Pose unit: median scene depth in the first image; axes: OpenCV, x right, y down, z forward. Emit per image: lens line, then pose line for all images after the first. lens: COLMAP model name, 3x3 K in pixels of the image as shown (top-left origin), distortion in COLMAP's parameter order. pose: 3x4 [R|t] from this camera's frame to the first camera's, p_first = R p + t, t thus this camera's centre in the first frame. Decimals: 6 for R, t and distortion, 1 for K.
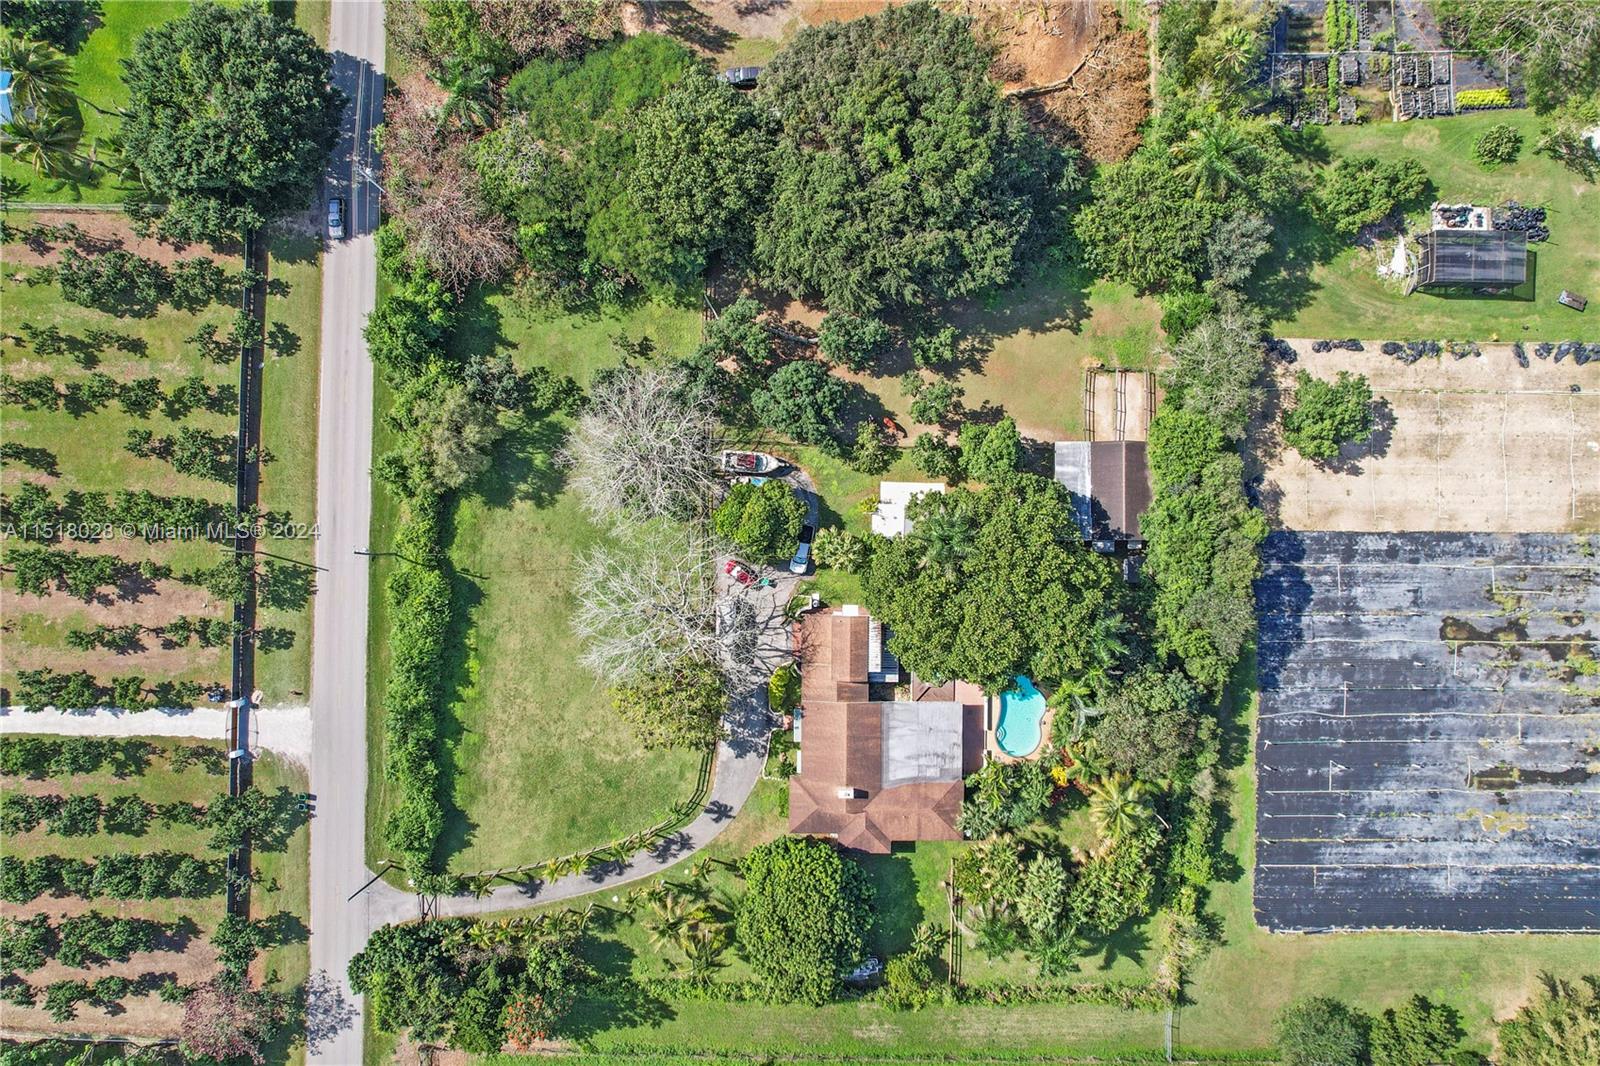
lens RADIAL K [[1015.4, 0, 806.6], [0, 1015.4, 531.6], [0, 0, 1]] dist [0.003295, 0.003554]
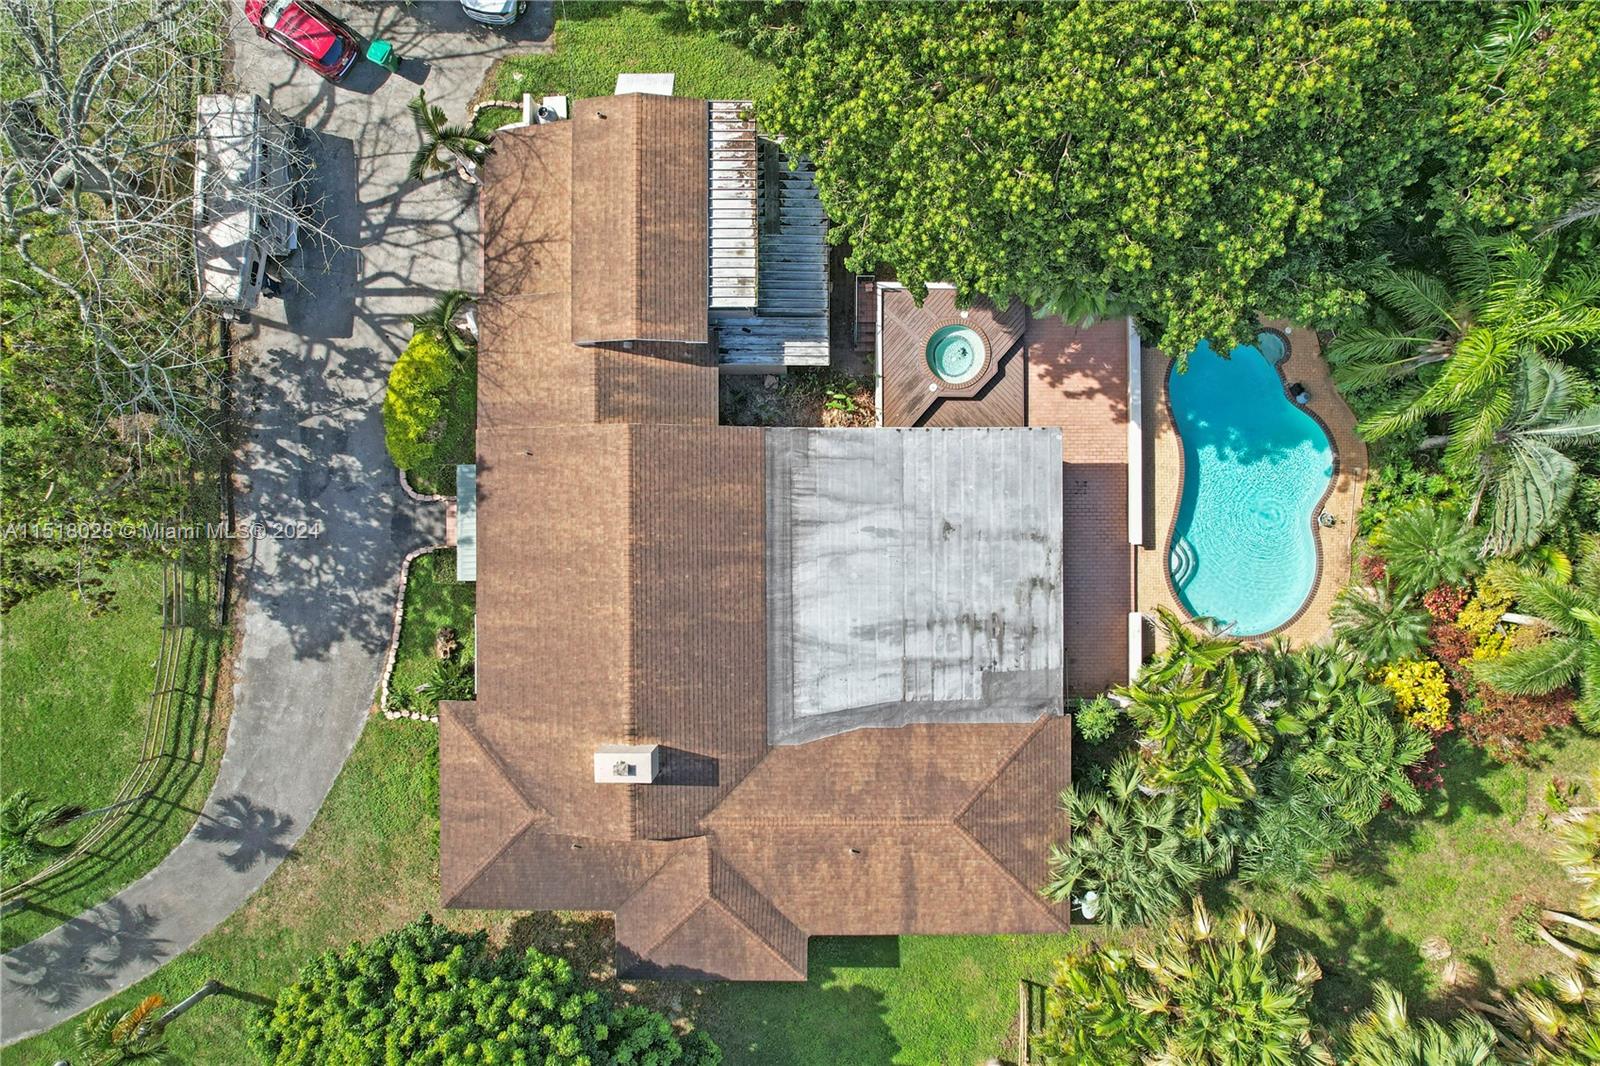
lens RADIAL K [[1015.4, 0, 793.2], [0, 1015.4, 534.5], [0, 0, 1]] dist [0.003295, 0.003554]
pose [[0.999575, -0.013569, -0.025784, 0.086456], [0.013609, 0.999906, 0.001384, 0.191632], [0.025763, -0.001734, 0.999667, 0.712723]]
